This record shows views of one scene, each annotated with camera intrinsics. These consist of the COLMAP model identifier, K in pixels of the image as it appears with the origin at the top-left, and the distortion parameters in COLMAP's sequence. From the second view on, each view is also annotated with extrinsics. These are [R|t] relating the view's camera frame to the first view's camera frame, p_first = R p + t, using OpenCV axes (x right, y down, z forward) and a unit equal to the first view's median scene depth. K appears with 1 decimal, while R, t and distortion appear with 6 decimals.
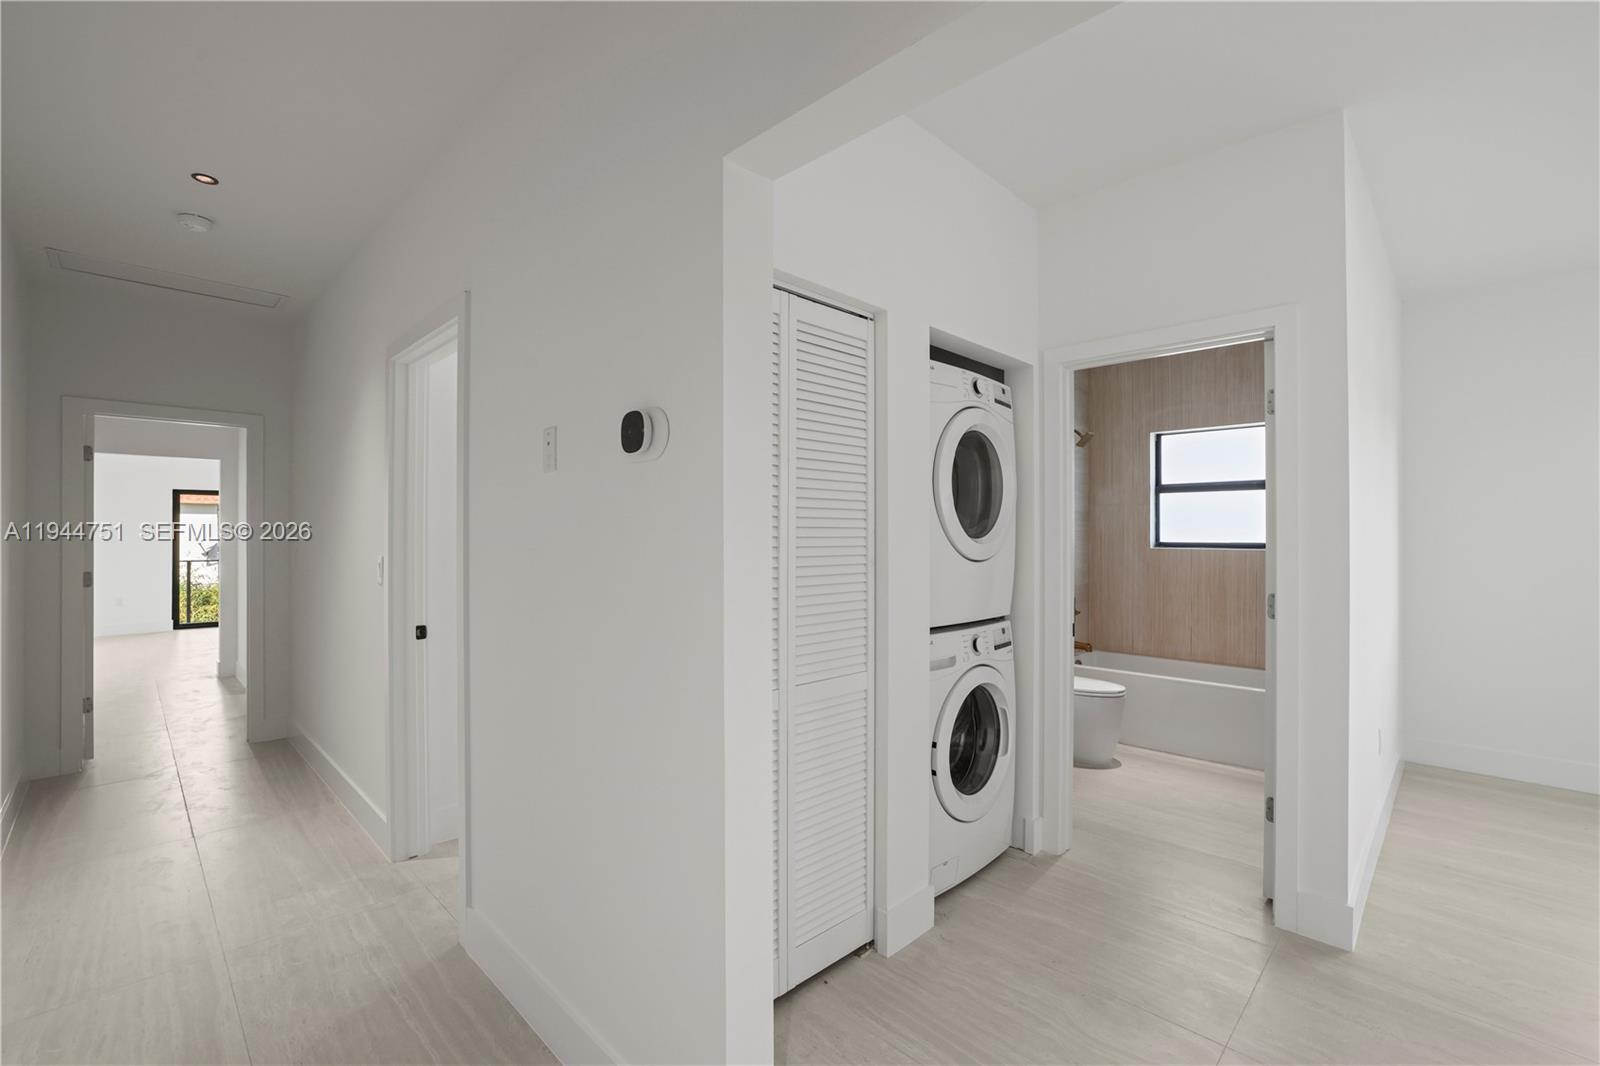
lens RADIAL K [[692.1, 0, 804.0], [0, 692.1, 536.7], [0, 0, 1]] dist [-0.049693, 0.017483]
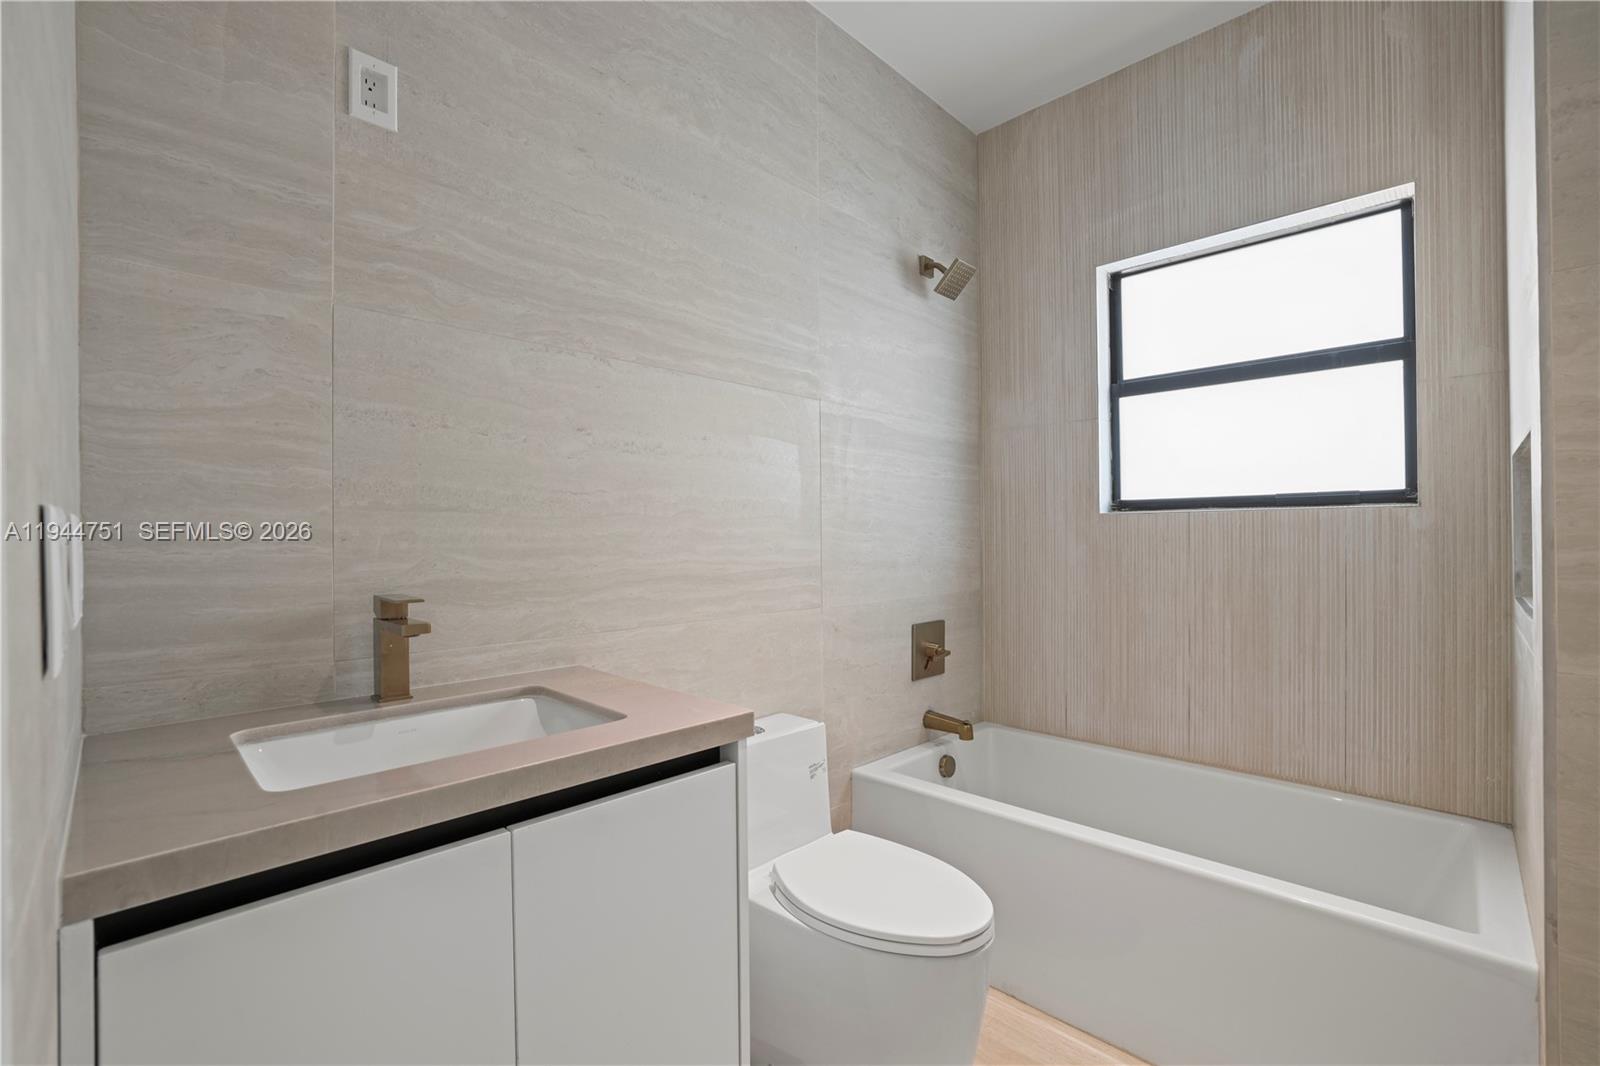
lens RADIAL K [[692.1, 0, 804.0], [0, 692.1, 536.7], [0, 0, 1]] dist [-0.049693, 0.017483]
pose [[0.999833, -0.008063, 0.016393, 0.294046], [0.008078, 0.999967, -0.000885, 0.031392], [-0.016385, 0.001017, 0.999865, 0.531324]]
